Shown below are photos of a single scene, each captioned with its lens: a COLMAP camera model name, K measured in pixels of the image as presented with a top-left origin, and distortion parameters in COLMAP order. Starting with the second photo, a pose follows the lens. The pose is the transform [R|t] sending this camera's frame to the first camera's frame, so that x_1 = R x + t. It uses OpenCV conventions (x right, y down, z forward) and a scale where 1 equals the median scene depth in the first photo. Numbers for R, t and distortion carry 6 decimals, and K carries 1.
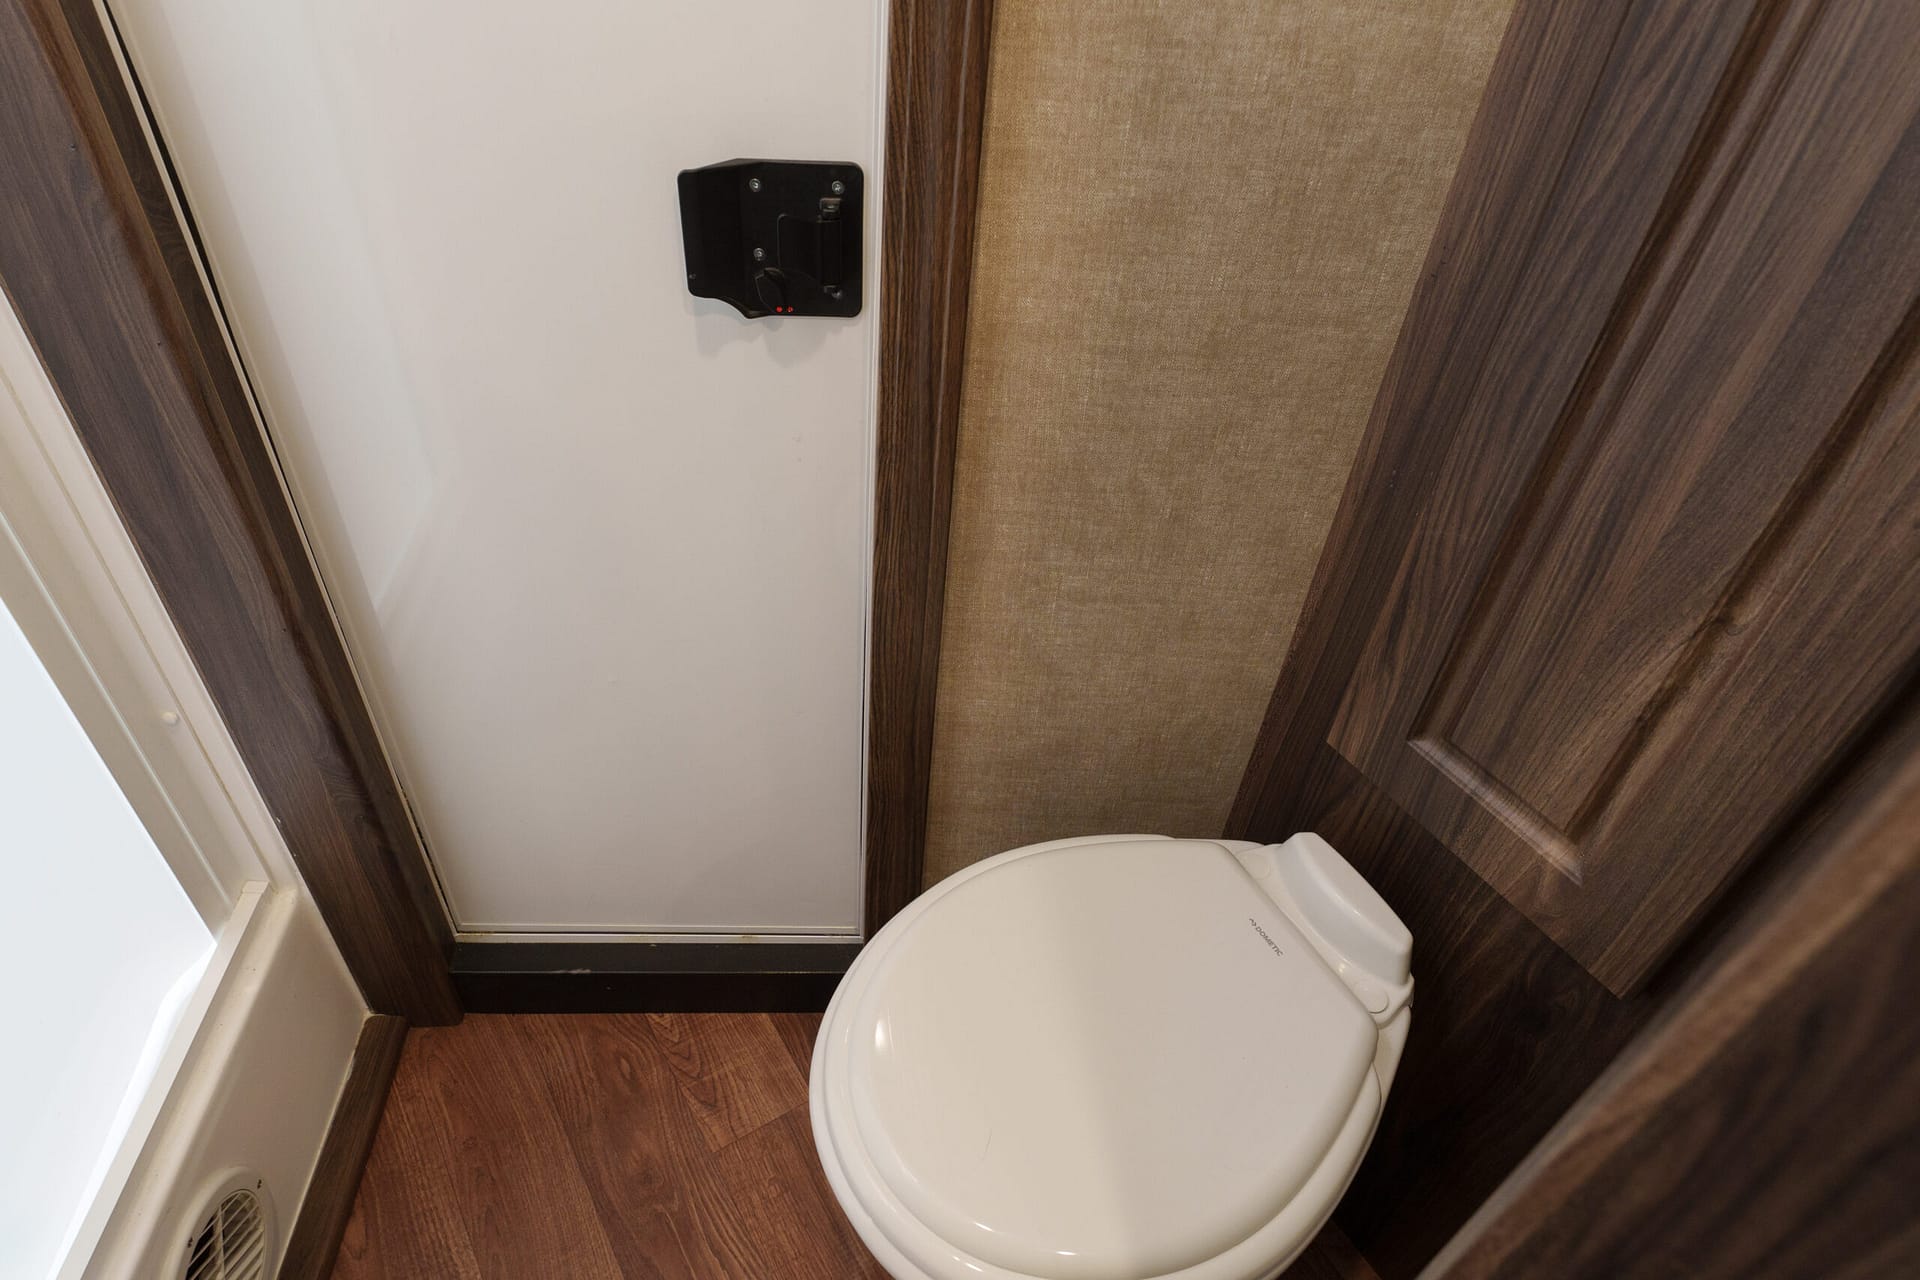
lens RADIAL K [[827.8, 0, 1068.9], [0, 827.8, 639.9], [0, 0, 1]] dist [-0.001058, -0.000332]
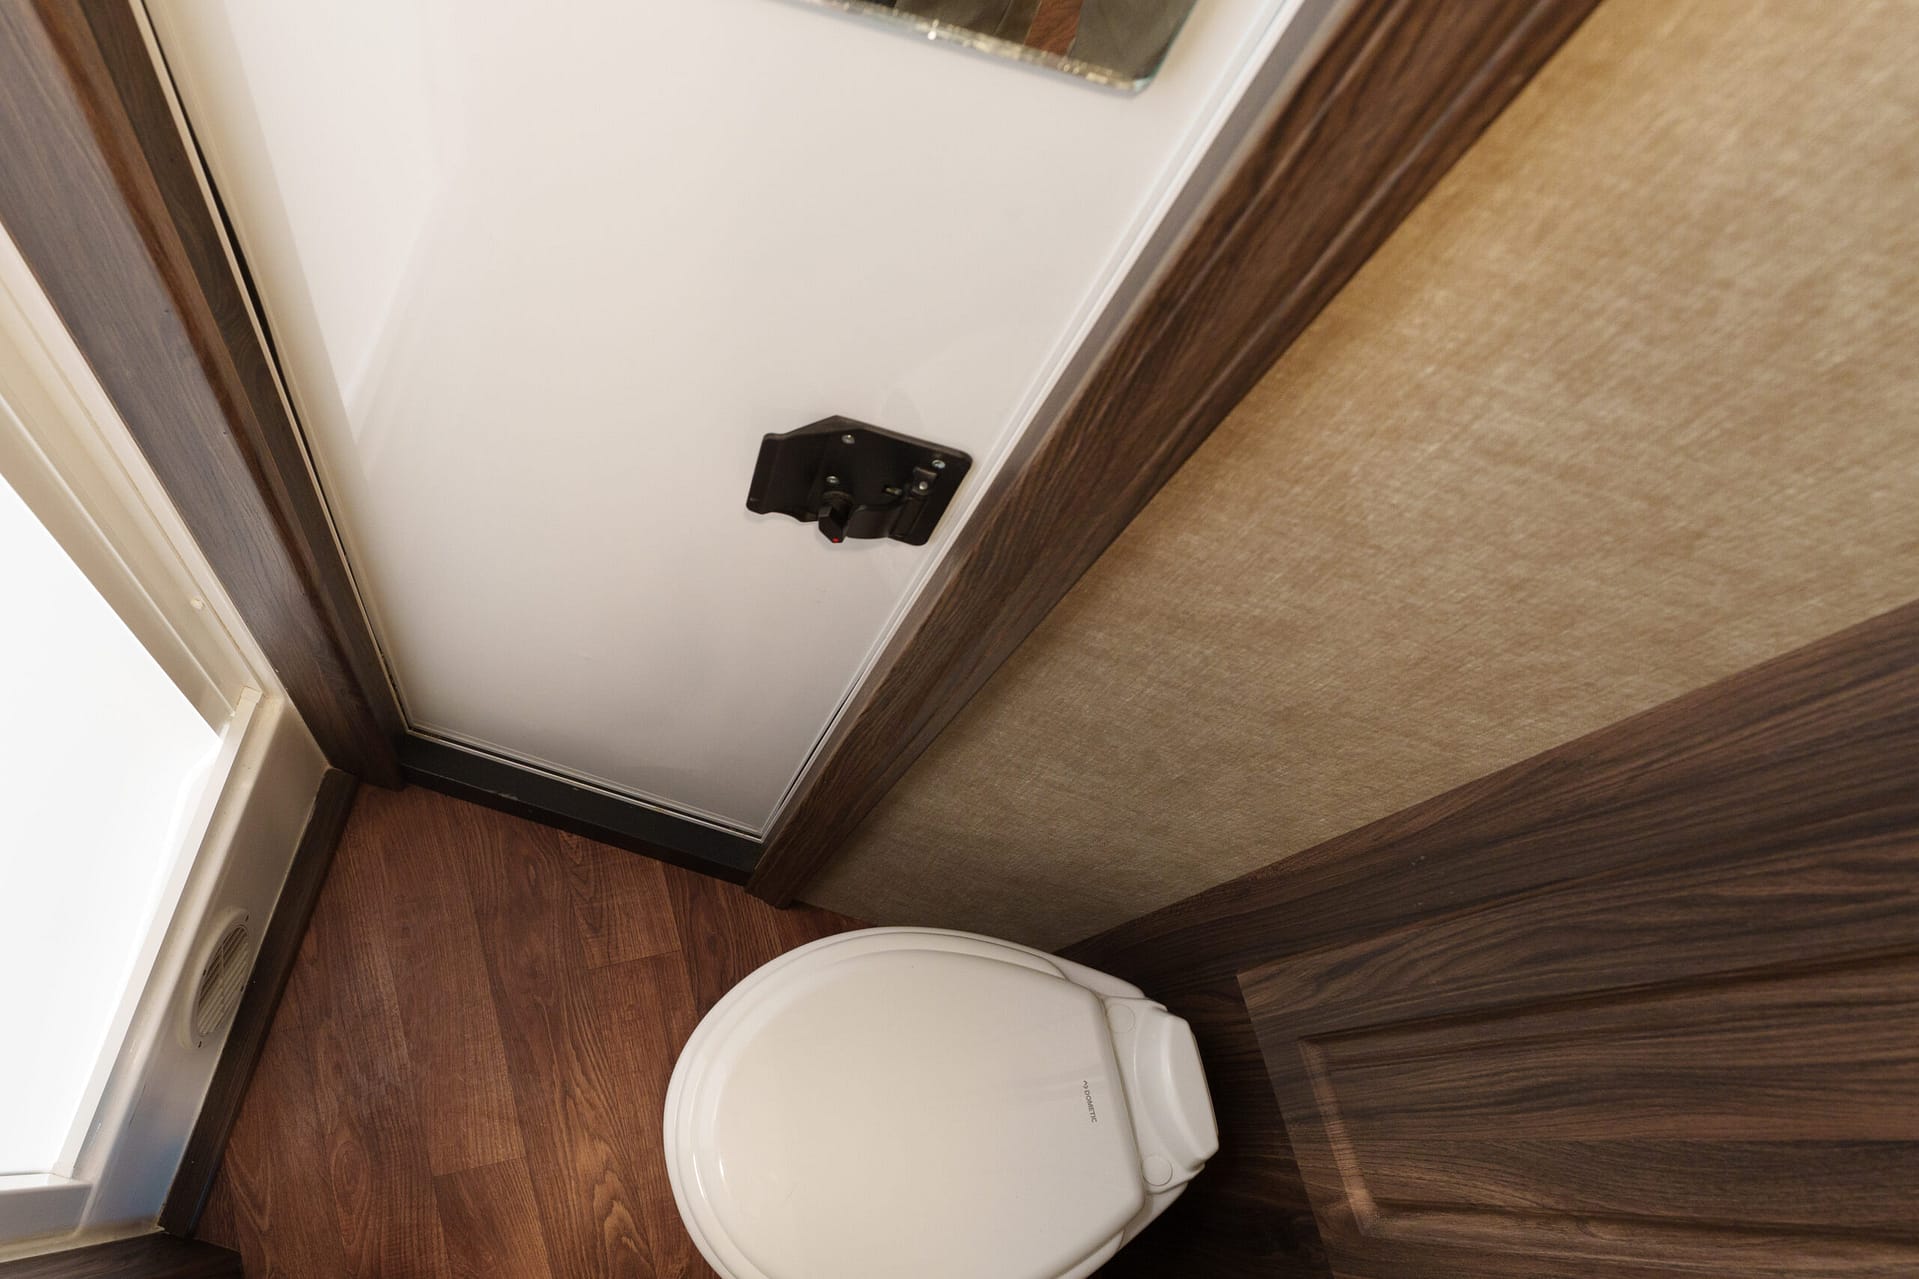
lens RADIAL K [[1043.7, 0, 960.9], [0, 1043.7, 658.6], [0, 0, 1]] dist [-0.001455, 0.001213]
pose [[0.916117, 0.400393, -0.020382, -0.142561], [-0.349973, 0.823485, 0.446533, -0.785388], [0.195573, -0.401943, 0.894535, -0.025691]]
